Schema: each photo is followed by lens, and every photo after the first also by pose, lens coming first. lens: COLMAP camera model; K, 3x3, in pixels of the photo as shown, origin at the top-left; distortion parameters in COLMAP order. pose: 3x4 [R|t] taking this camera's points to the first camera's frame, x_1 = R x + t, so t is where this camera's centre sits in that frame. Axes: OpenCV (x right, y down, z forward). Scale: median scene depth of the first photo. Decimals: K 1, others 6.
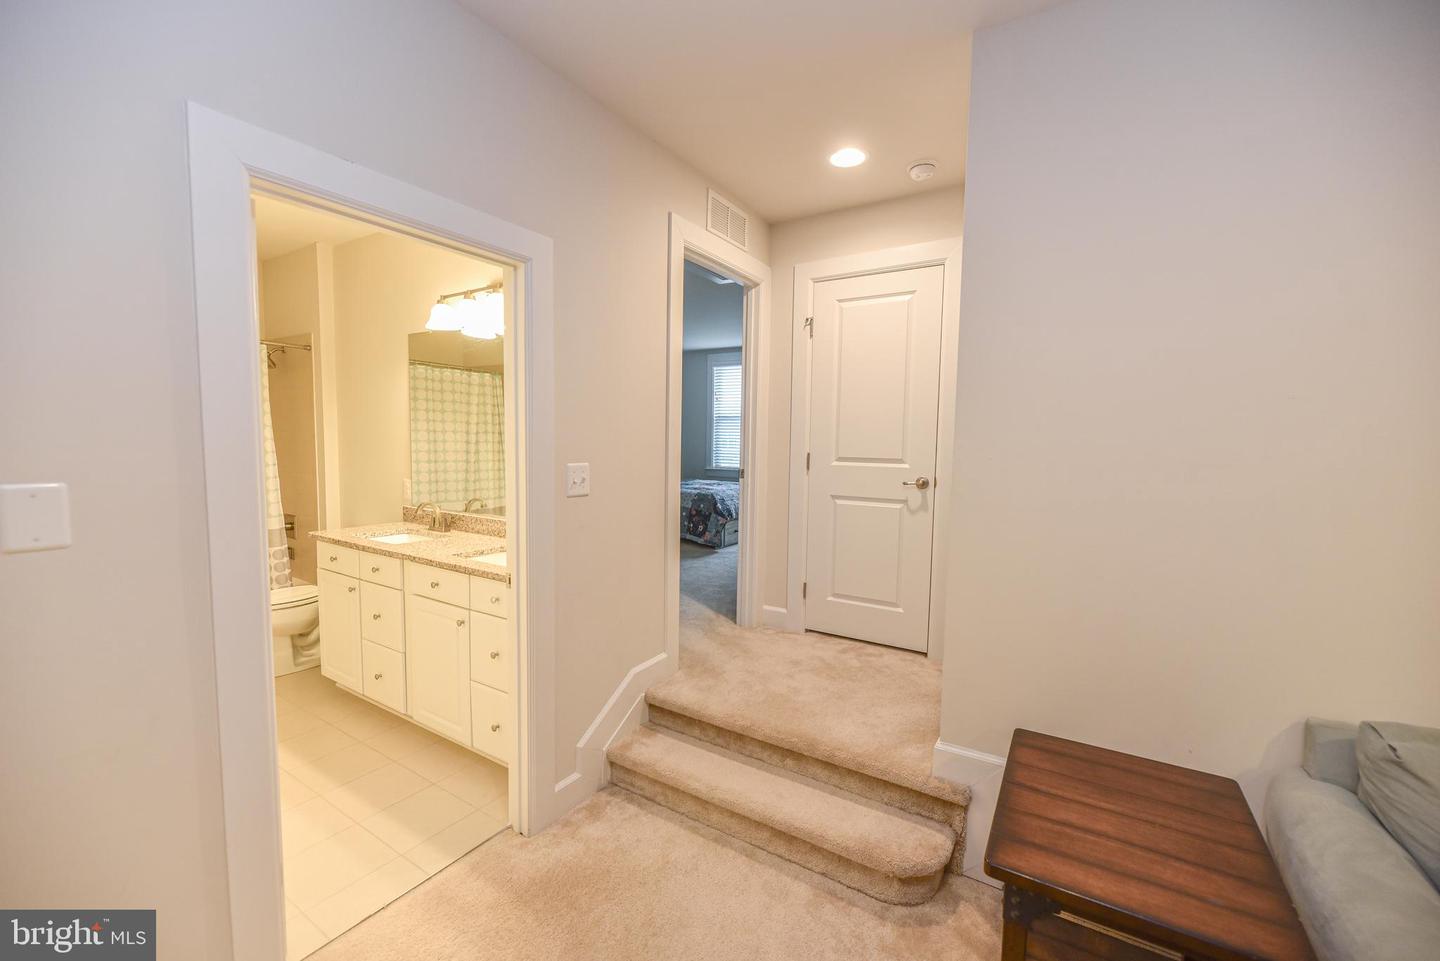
lens RADIAL K [[582.5, 0, 722.8], [0, 582.5, 482.3], [0, 0, 1]] dist [0.001717, -0.004466]
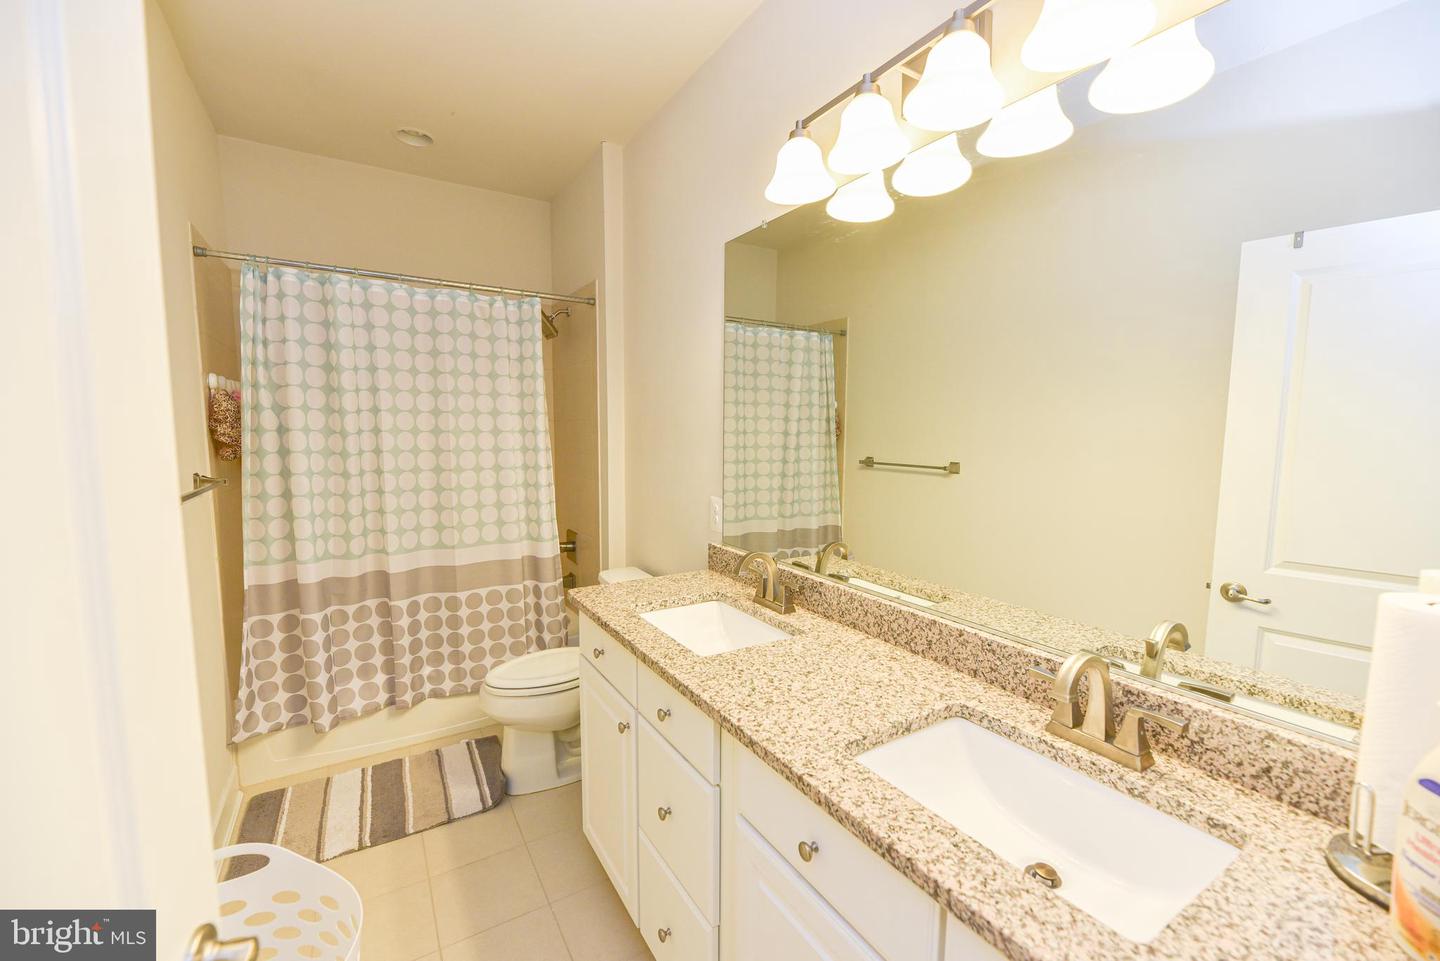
lens RADIAL K [[582.5, 0, 710.1], [0, 582.5, 480.6], [0, 0, 1]] dist [0.001717, -0.004466]
pose [[0.890968, 0.028525, -0.453170, -0.216219], [-0.021944, 0.999564, 0.019775, -0.026211], [0.453536, -0.007674, 0.891205, 0.364094]]
